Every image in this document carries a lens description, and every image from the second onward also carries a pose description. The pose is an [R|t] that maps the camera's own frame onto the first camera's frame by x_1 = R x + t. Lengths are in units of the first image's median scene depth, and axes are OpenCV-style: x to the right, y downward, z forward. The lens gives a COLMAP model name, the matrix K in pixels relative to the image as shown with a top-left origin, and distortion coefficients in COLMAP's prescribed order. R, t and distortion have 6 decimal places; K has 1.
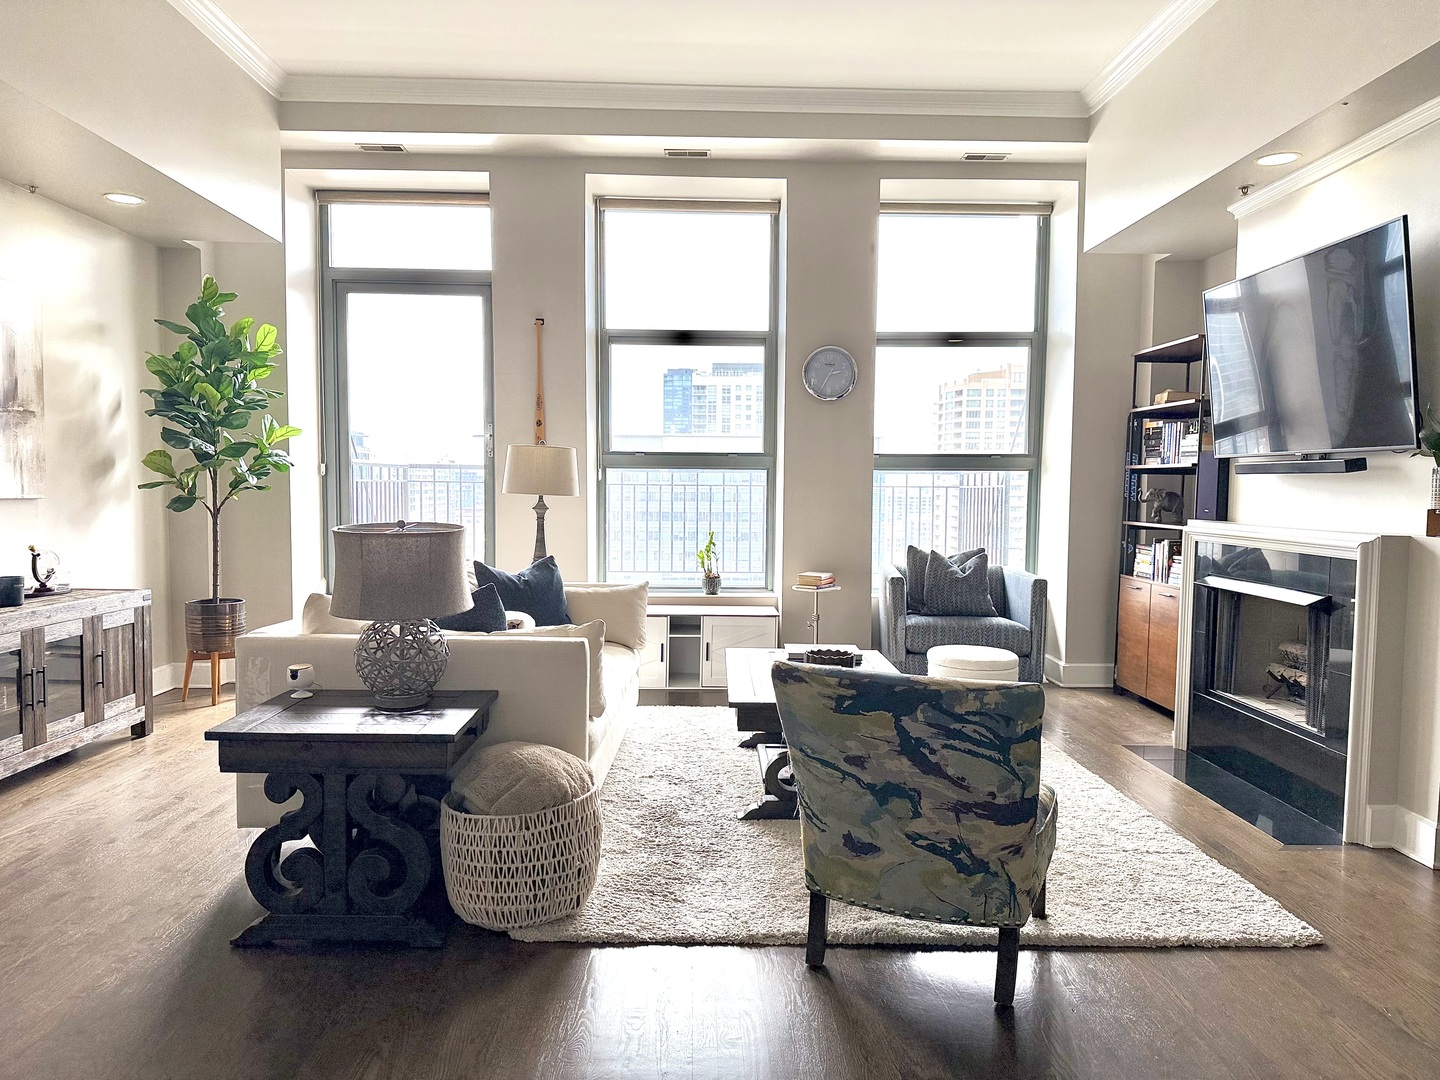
lens RADIAL K [[996.0, 0, 720.0], [0, 996.0, 540.0], [0, 0, 1]] dist [0.101918, -0.139944]
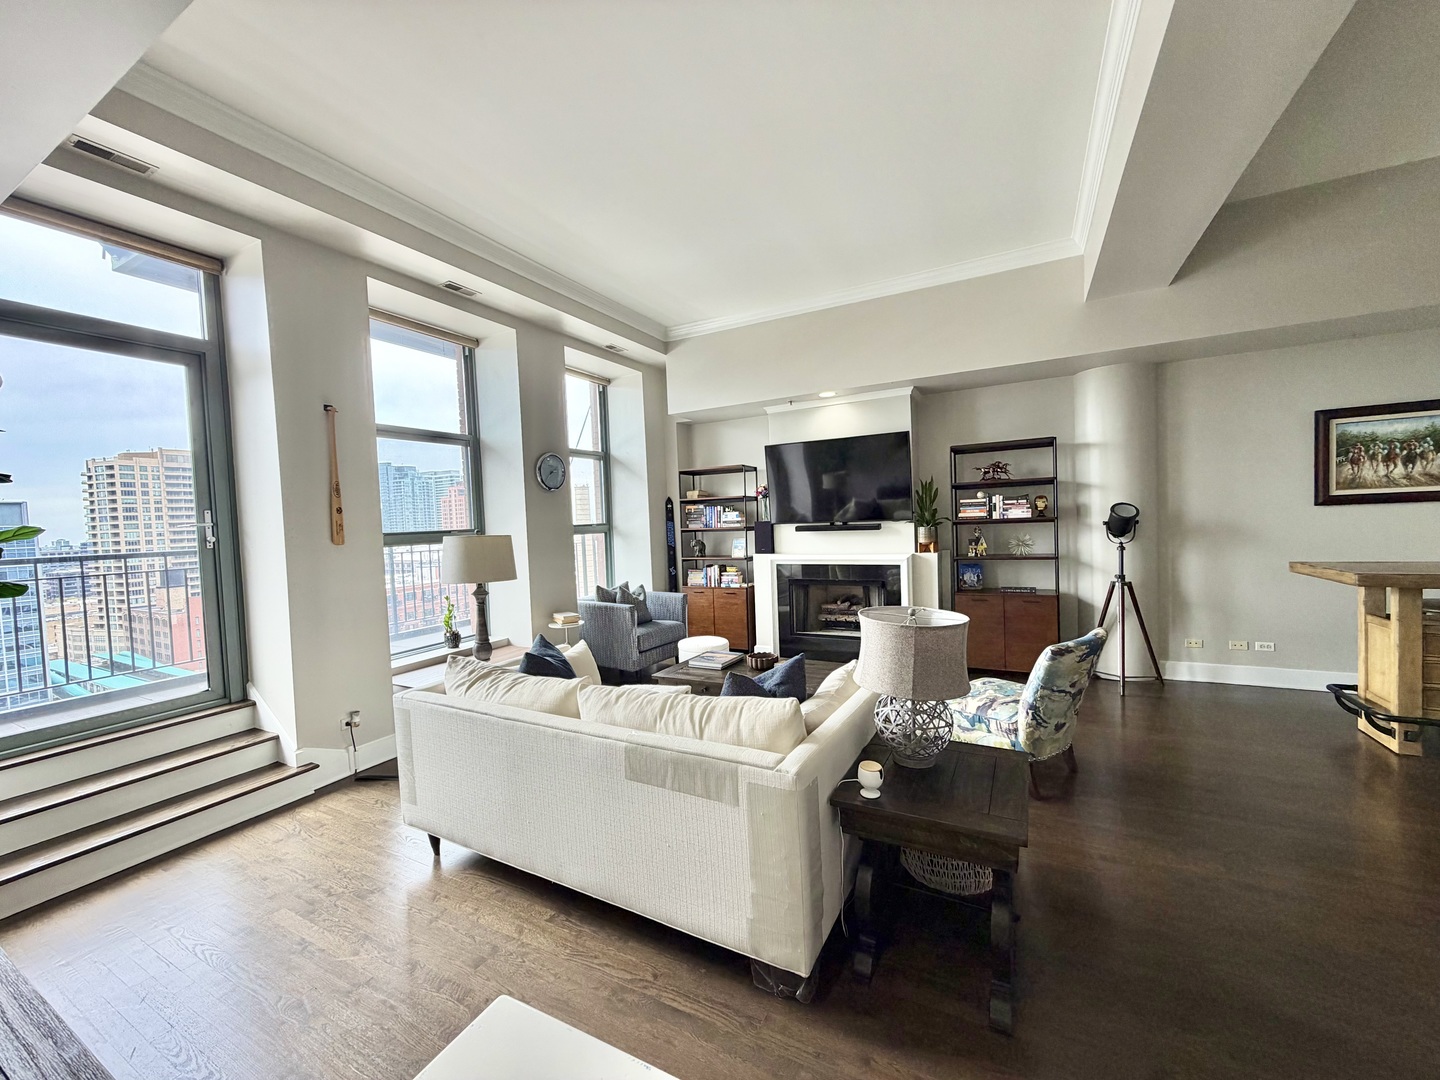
lens RADIAL K [[568.2, 0, 704.3], [0, 568.2, 541.5], [0, 0, 1]] dist [0.000680, 0.000053]
pose [[0.497314, -0.065536, 0.865092, -0.545769], [0.092771, 0.995443, 0.022080, -0.074932], [-0.862596, 0.069275, 0.501128, 0.467396]]
